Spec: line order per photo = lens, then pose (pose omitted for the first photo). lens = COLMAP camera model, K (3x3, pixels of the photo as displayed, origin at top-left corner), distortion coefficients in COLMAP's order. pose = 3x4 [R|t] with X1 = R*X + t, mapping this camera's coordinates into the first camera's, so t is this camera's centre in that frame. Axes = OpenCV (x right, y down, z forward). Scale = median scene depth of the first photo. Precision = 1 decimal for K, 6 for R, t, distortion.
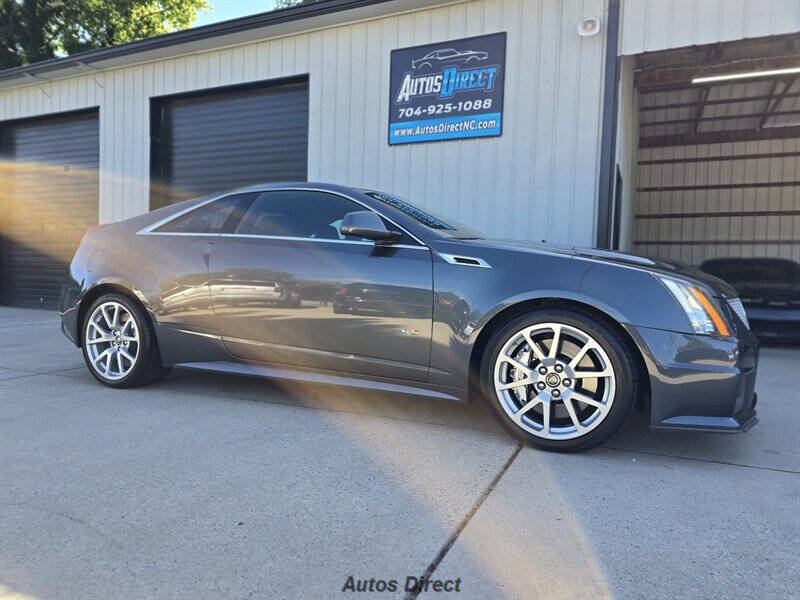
lens RADIAL K [[543.0, 0, 391.0], [0, 543.0, 303.8], [0, 0, 1]] dist [0.063045, -0.059722]
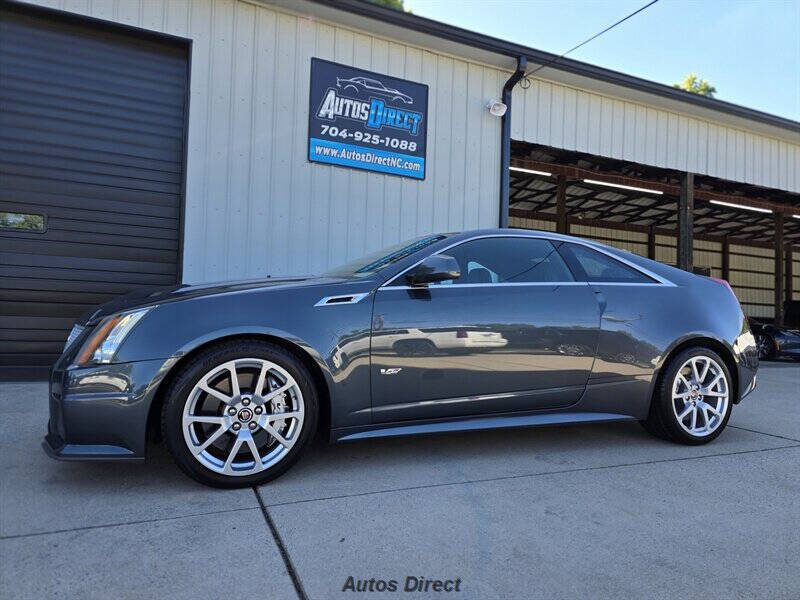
lens RADIAL K [[543.0, 0, 407.3], [0, 543.0, 300.1], [0, 0, 1]] dist [0.063045, -0.059722]
pose [[0.655632, 0.020809, 0.754794, -0.596228], [0.014953, 0.999066, -0.040532, -0.031475], [-0.754933, 0.037861, 0.654708, 0.334498]]
